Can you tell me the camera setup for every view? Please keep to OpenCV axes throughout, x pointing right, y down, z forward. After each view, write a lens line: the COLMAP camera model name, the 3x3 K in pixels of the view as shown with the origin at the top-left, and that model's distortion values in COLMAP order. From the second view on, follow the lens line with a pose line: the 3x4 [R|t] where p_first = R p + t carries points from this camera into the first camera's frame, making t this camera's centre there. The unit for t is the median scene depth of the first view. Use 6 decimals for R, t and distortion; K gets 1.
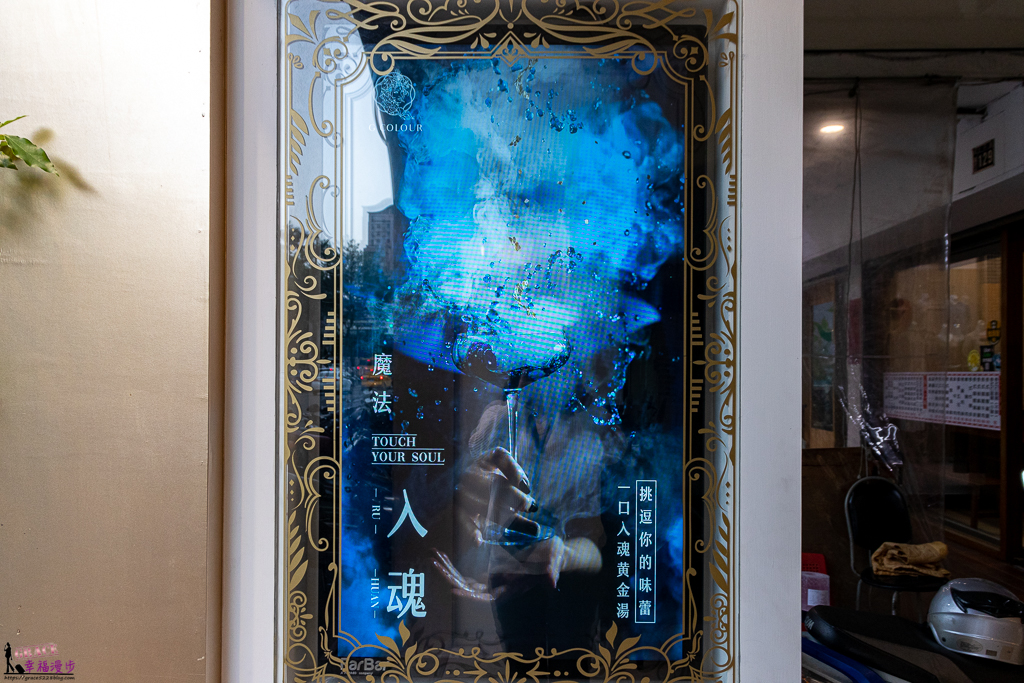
lens RADIAL K [[804.1, 0, 552.1], [0, 804.1, 364.1], [0, 0, 1]] dist [0.000063, 0.000932]
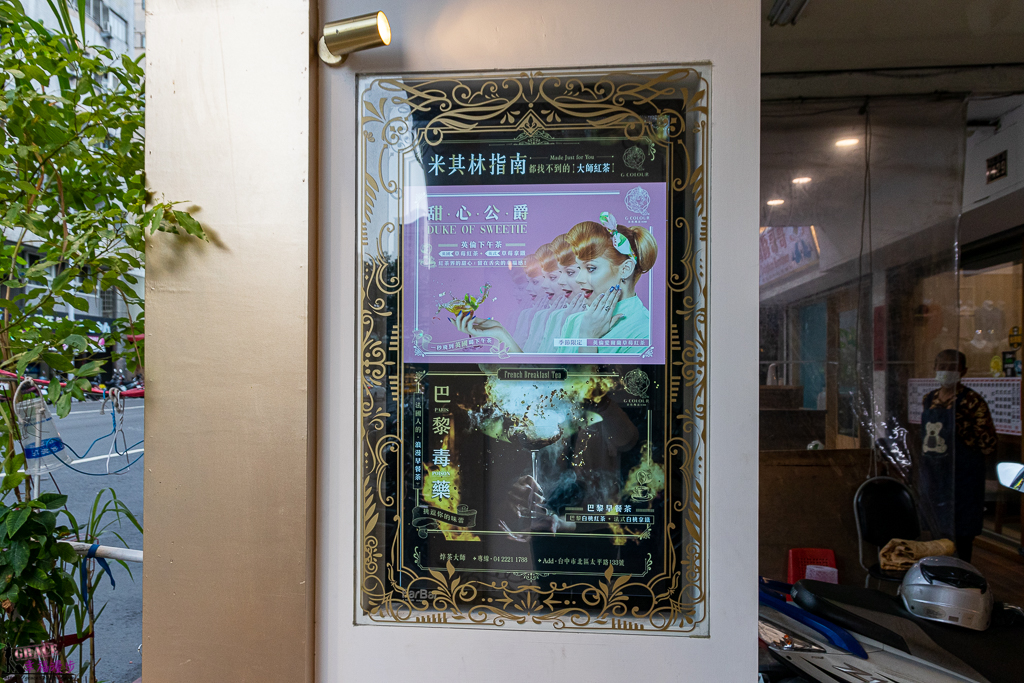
lens RADIAL K [[806.5, 0, 512.8], [0, 806.5, 355.2], [0, 0, 1]] dist [-0.035076, 0.002597]
pose [[0.996484, -0.002513, -0.083740, 0.027198], [0.000779, 0.999785, -0.020736, 0.011137], [0.083774, 0.020598, 0.996272, -0.292295]]
